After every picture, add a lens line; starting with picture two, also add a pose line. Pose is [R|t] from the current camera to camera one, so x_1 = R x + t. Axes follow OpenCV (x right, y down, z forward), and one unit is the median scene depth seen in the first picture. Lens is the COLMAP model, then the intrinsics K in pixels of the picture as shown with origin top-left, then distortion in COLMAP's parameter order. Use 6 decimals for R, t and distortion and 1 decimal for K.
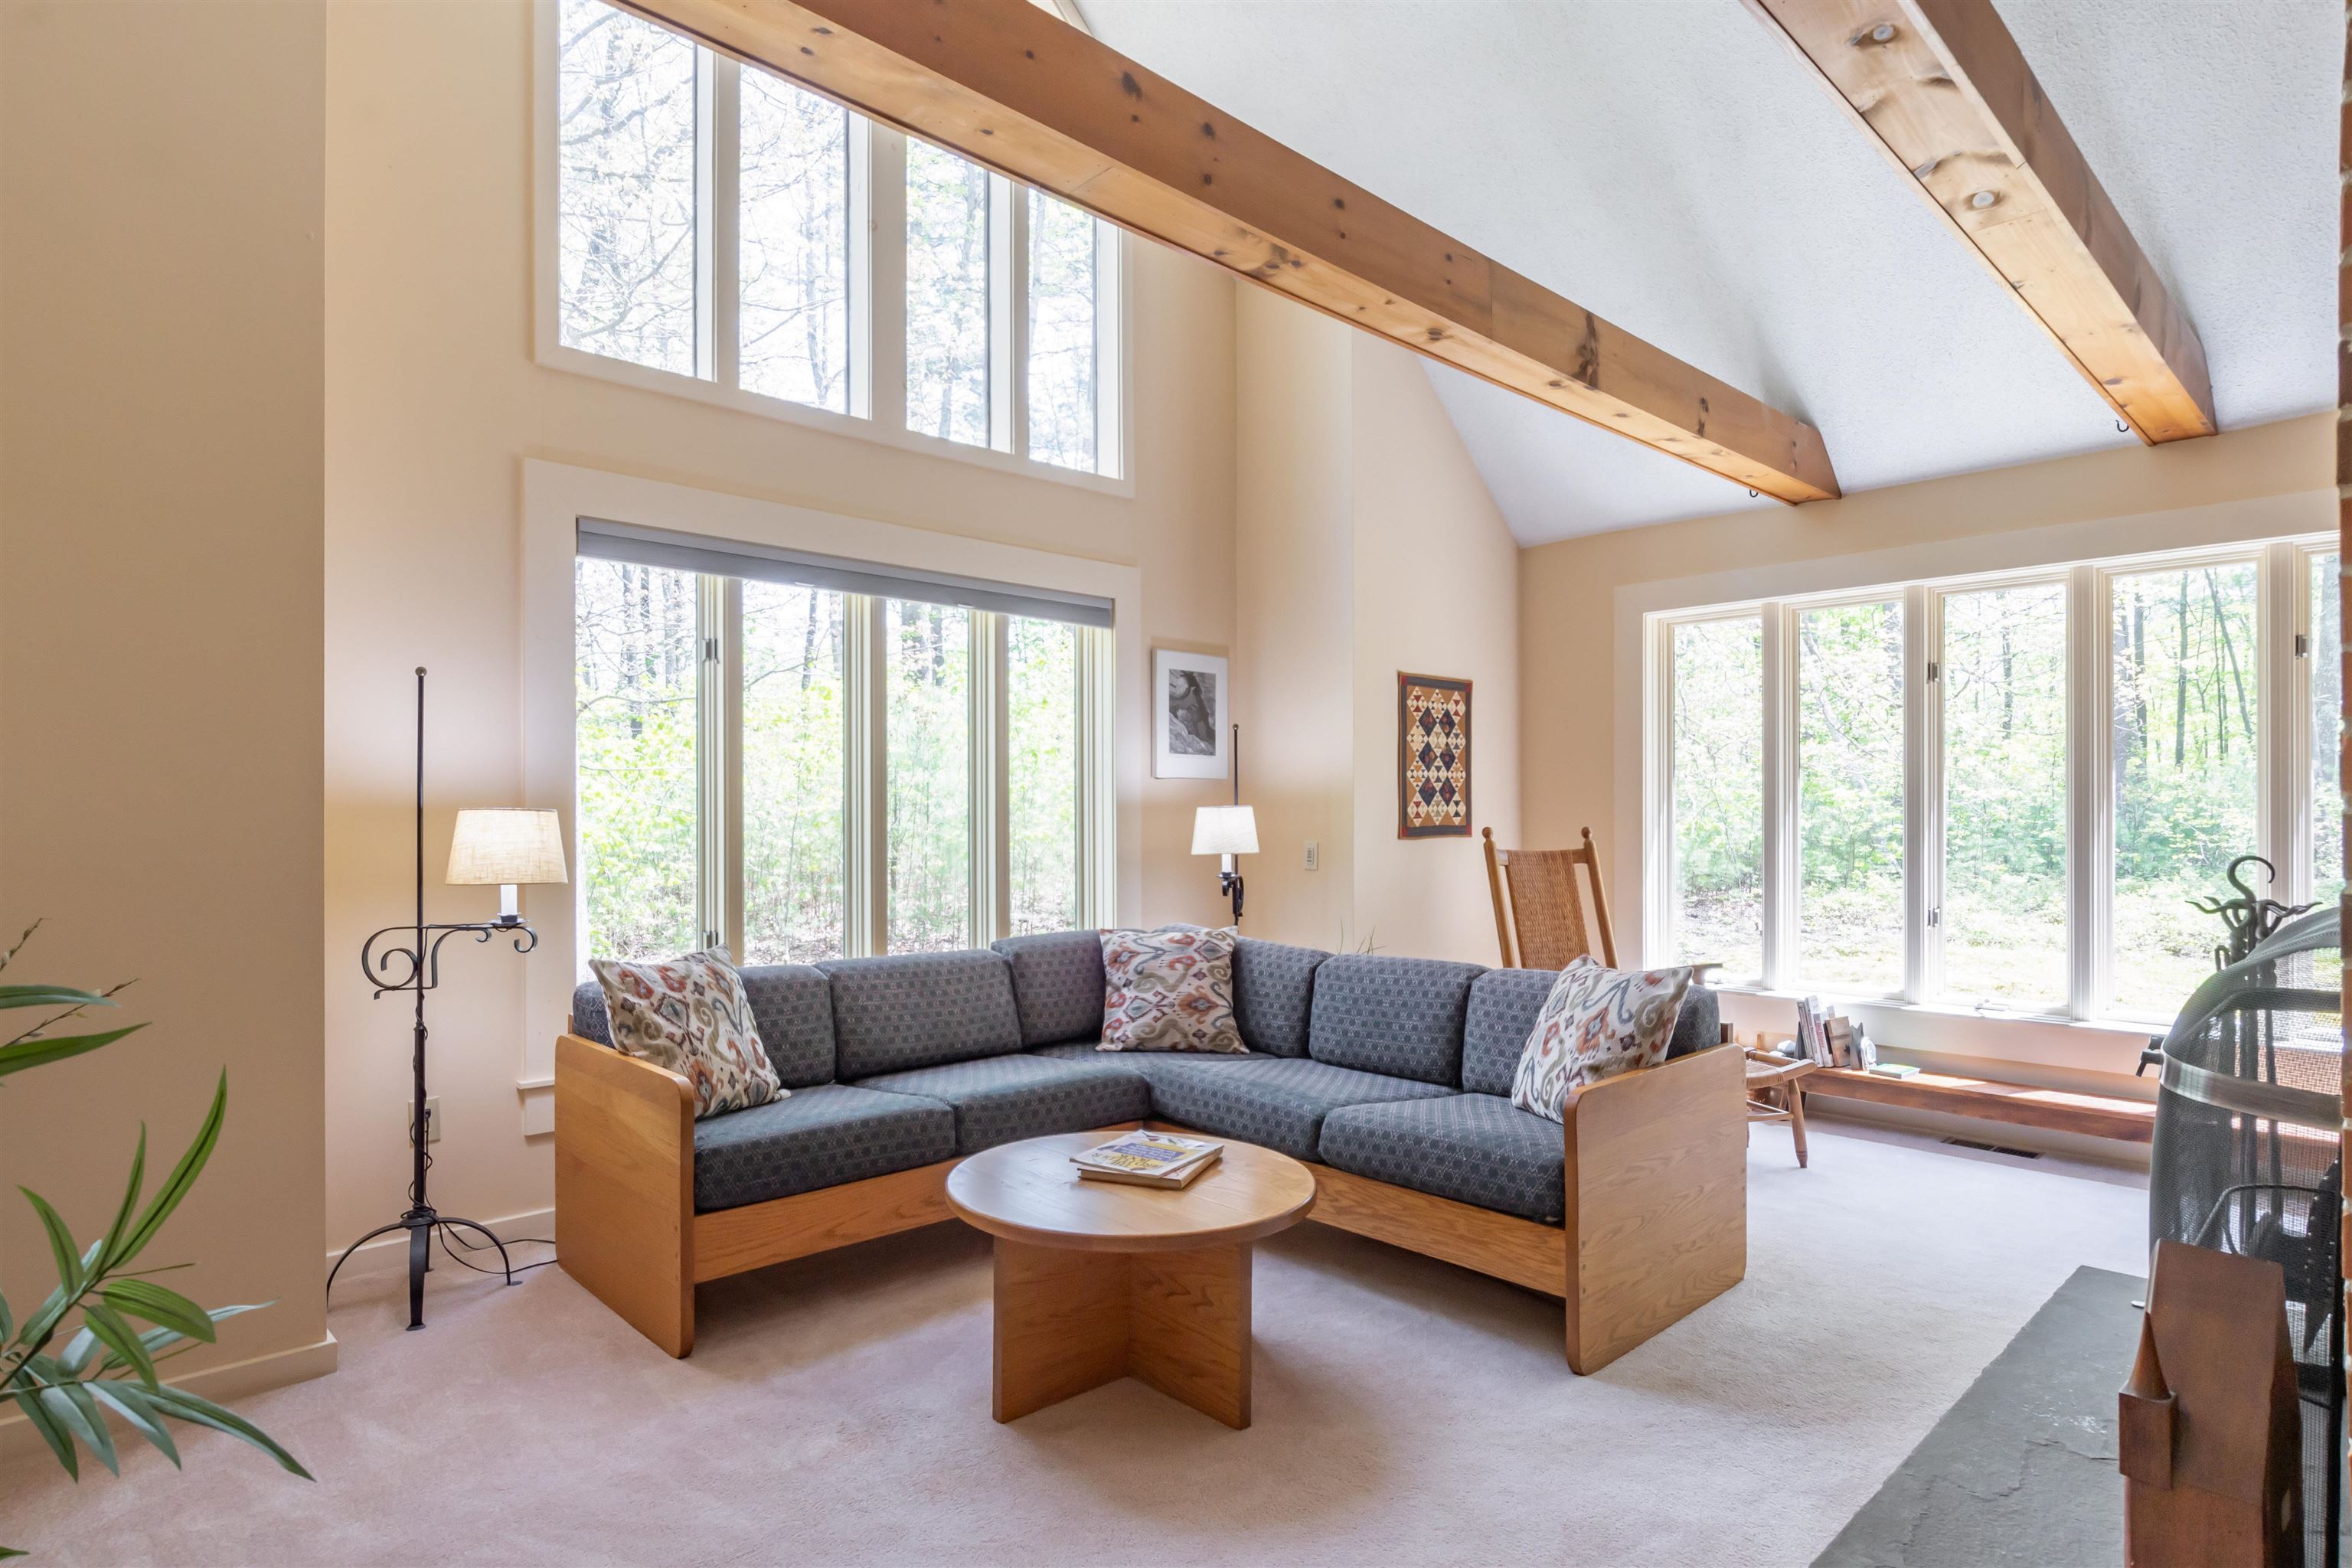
lens RADIAL K [[1243.2, 0, 1176.0], [0, 1243.2, 784.0], [0, 0, 1]] dist [0.001696, -0.001218]
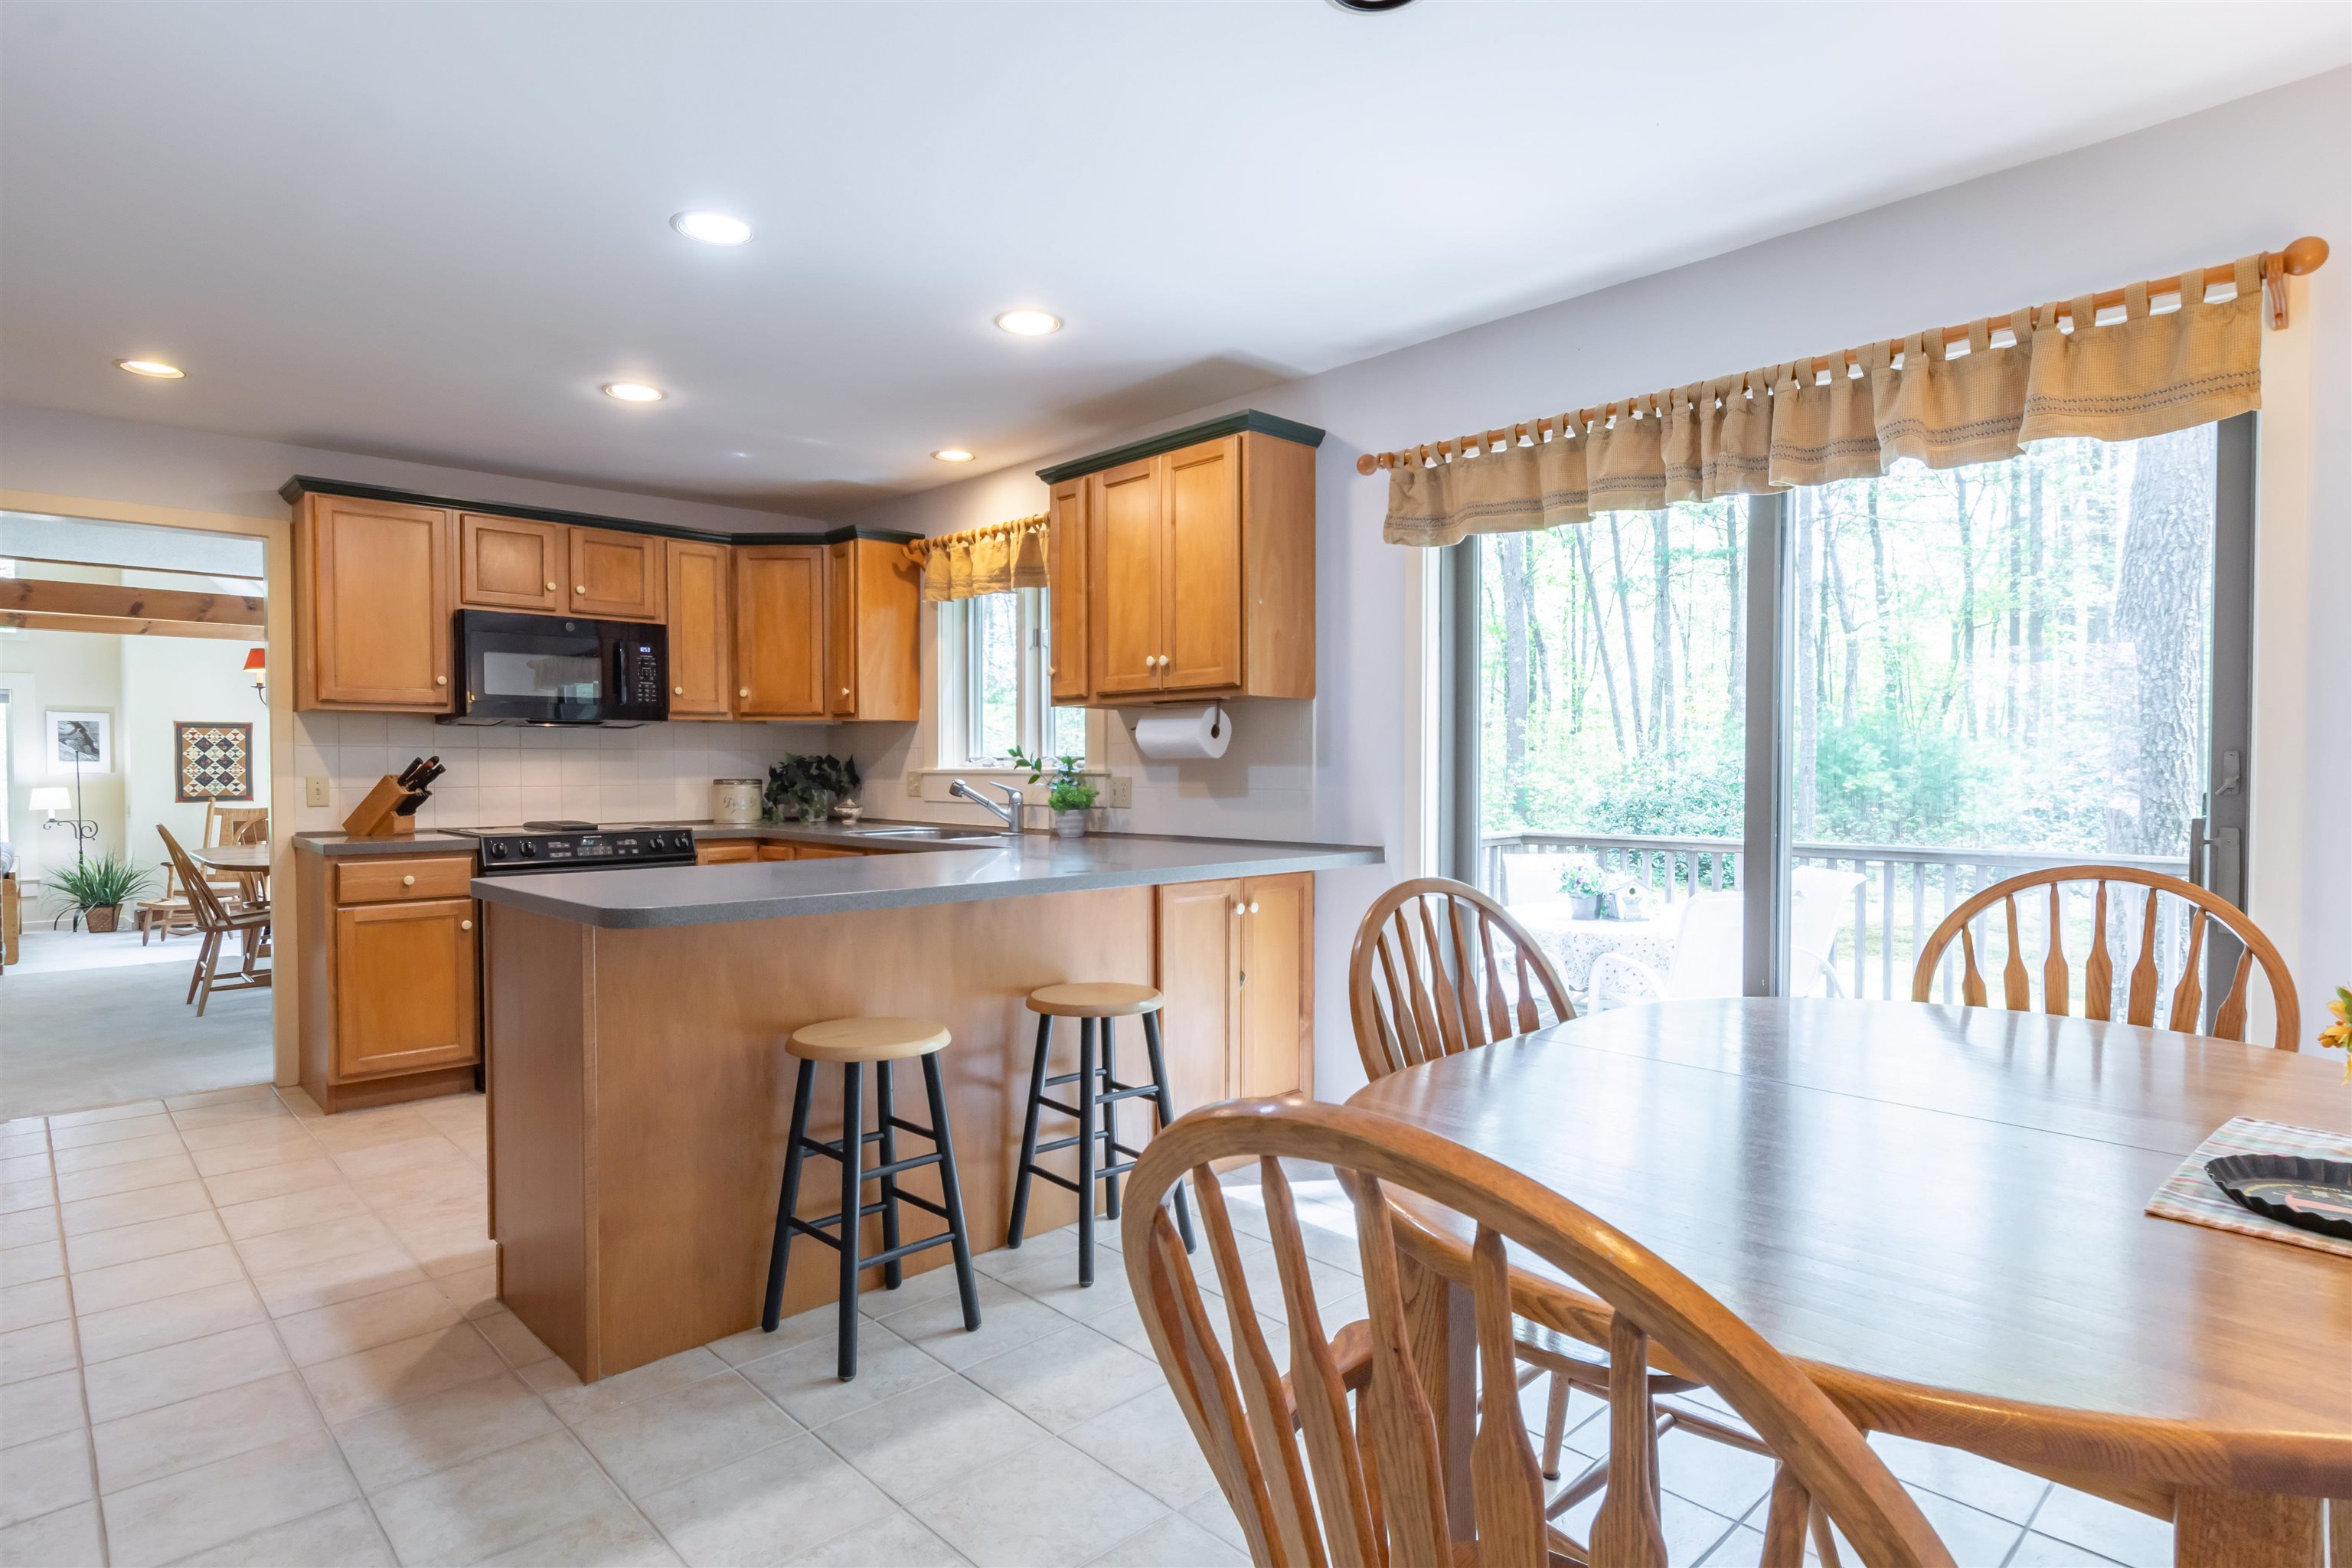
lens RADIAL K [[1247.8, 0, 1163.5], [0, 1247.8, 800.3], [0, 0, 1]] dist [0.005309, -0.002576]
pose [[0.999486, 0.001689, -0.032003, 1.878155], [-0.000222, 0.998951, 0.045790, -0.054642], [0.032047, -0.045760, 0.998438, -1.019320]]
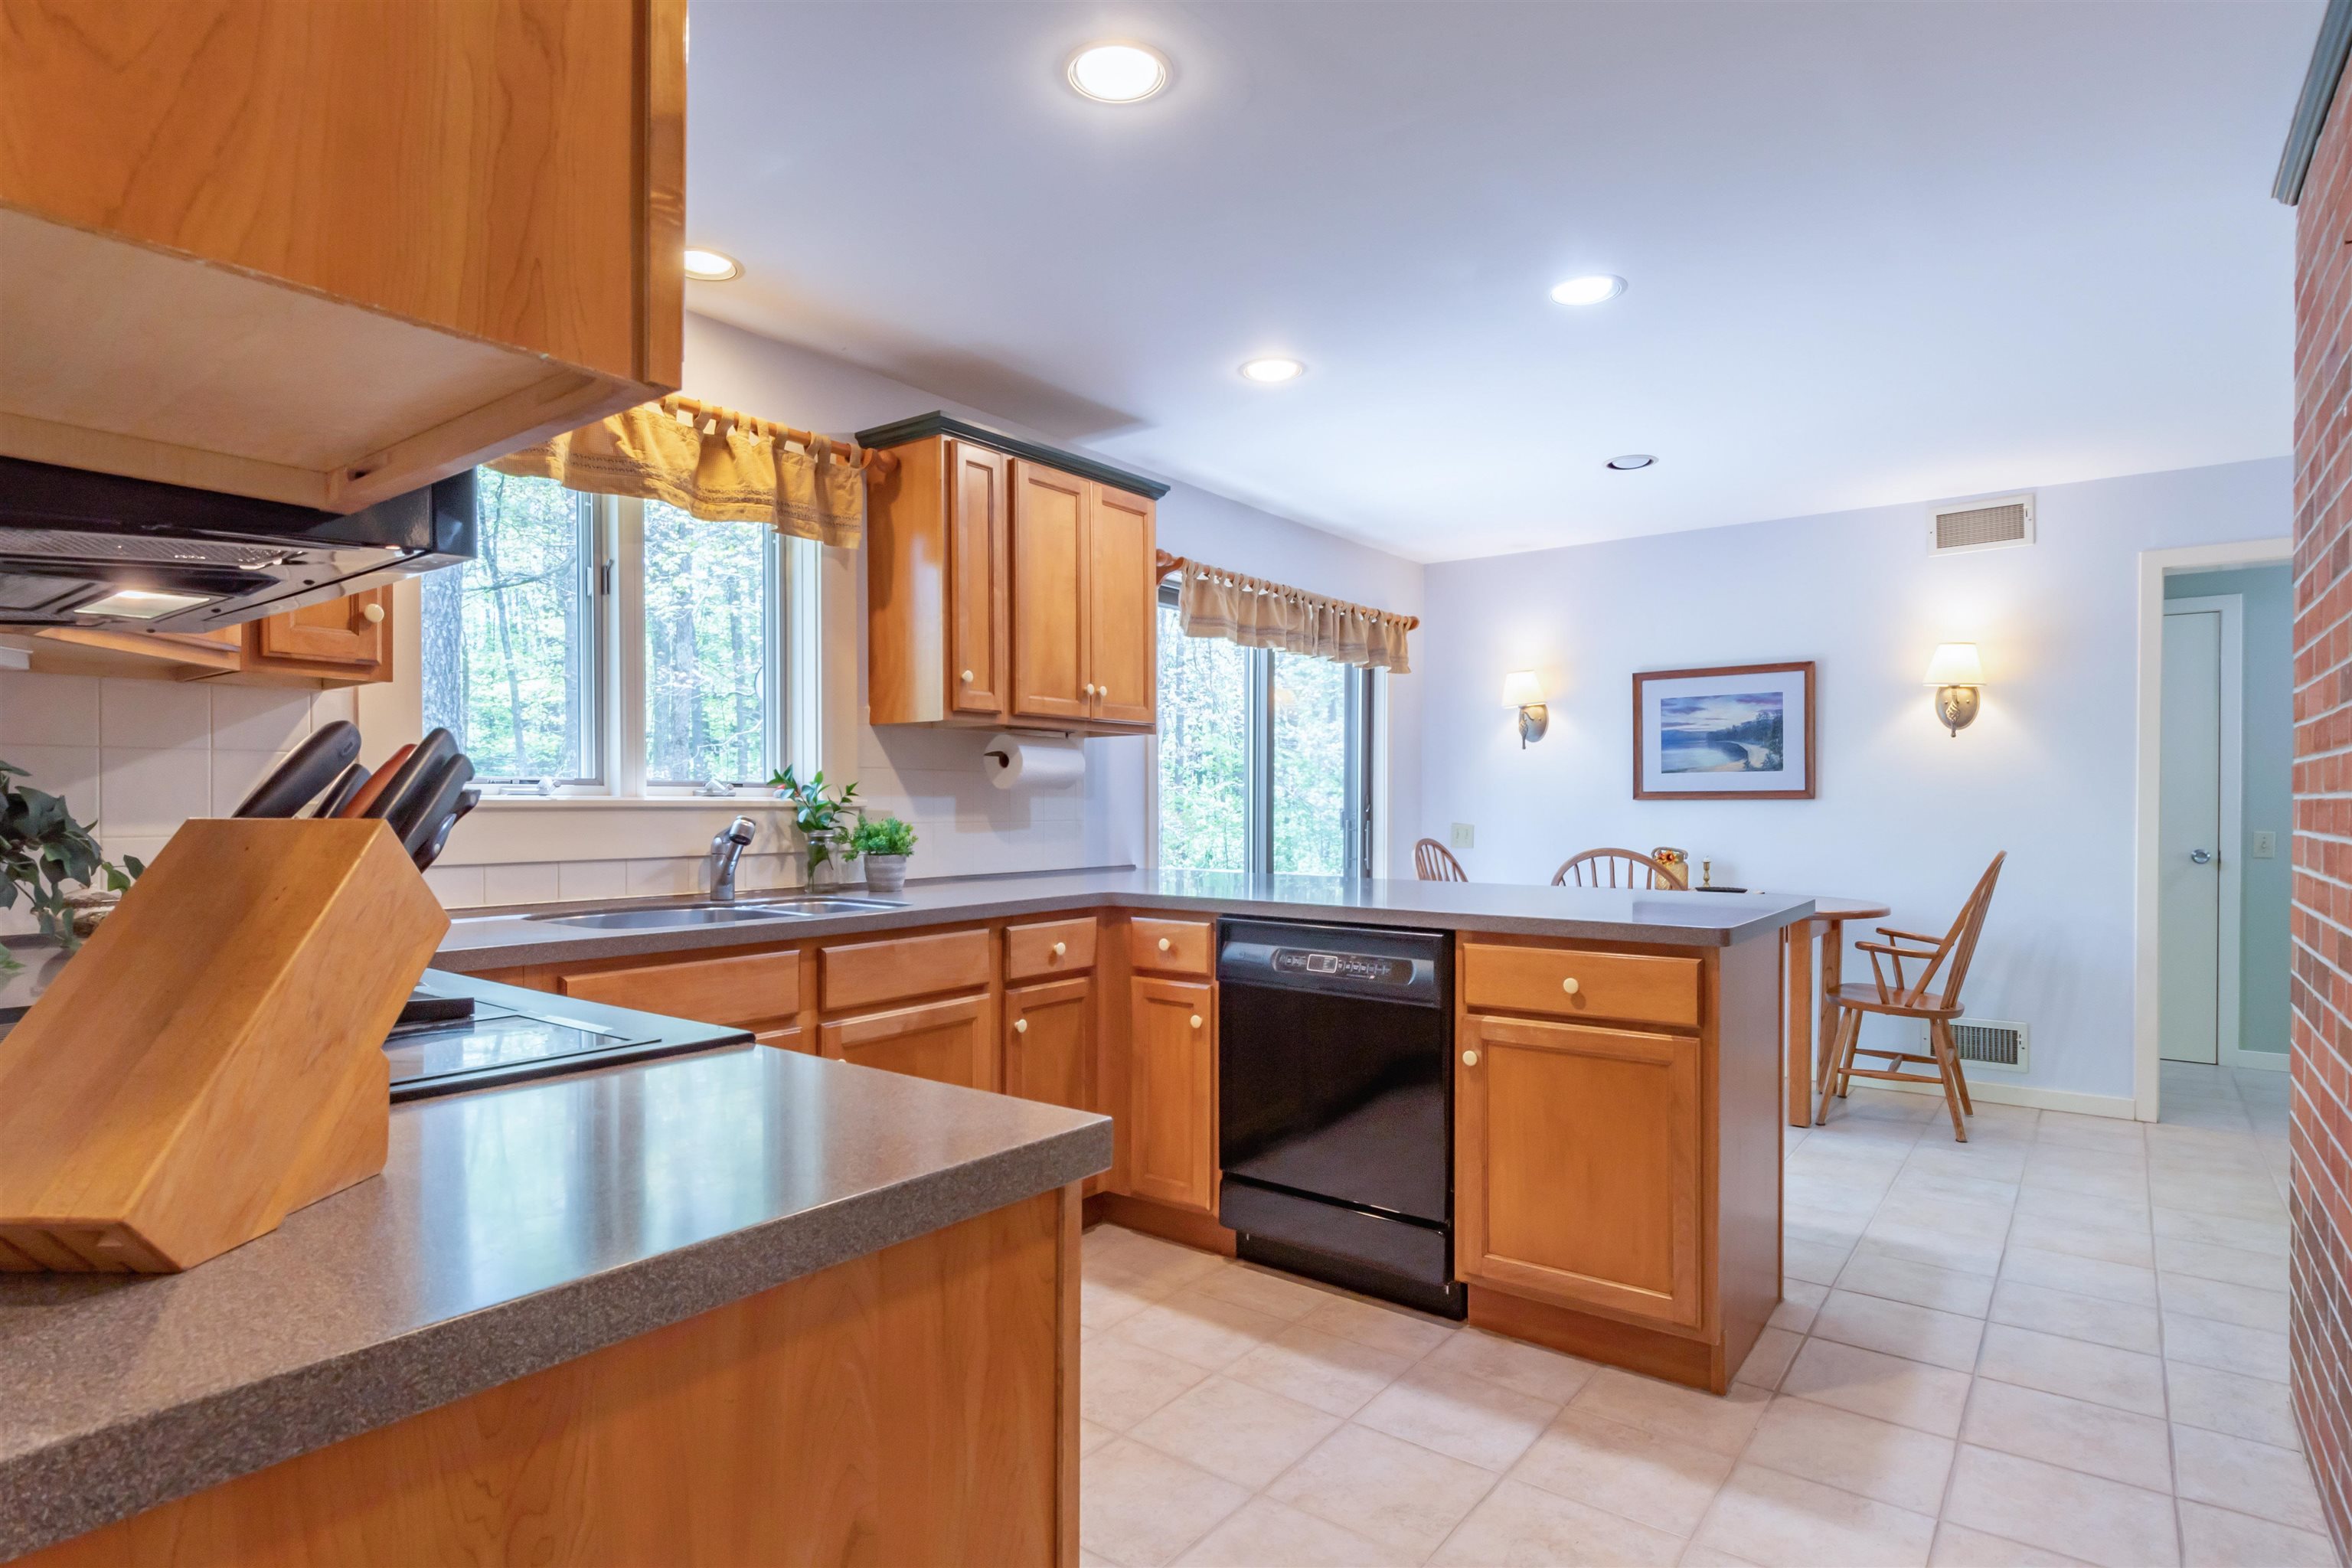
lens RADIAL K [[1202.6, 0, 1170.8], [0, 1202.6, 817.2], [0, 0, 1]] dist [0.003035, 0.000713]
pose [[-0.126036, -0.009758, 0.991978, 1.142834], [-0.019630, 0.999780, 0.007341, -0.035121], [-0.991831, -0.018547, -0.126200, -0.225155]]
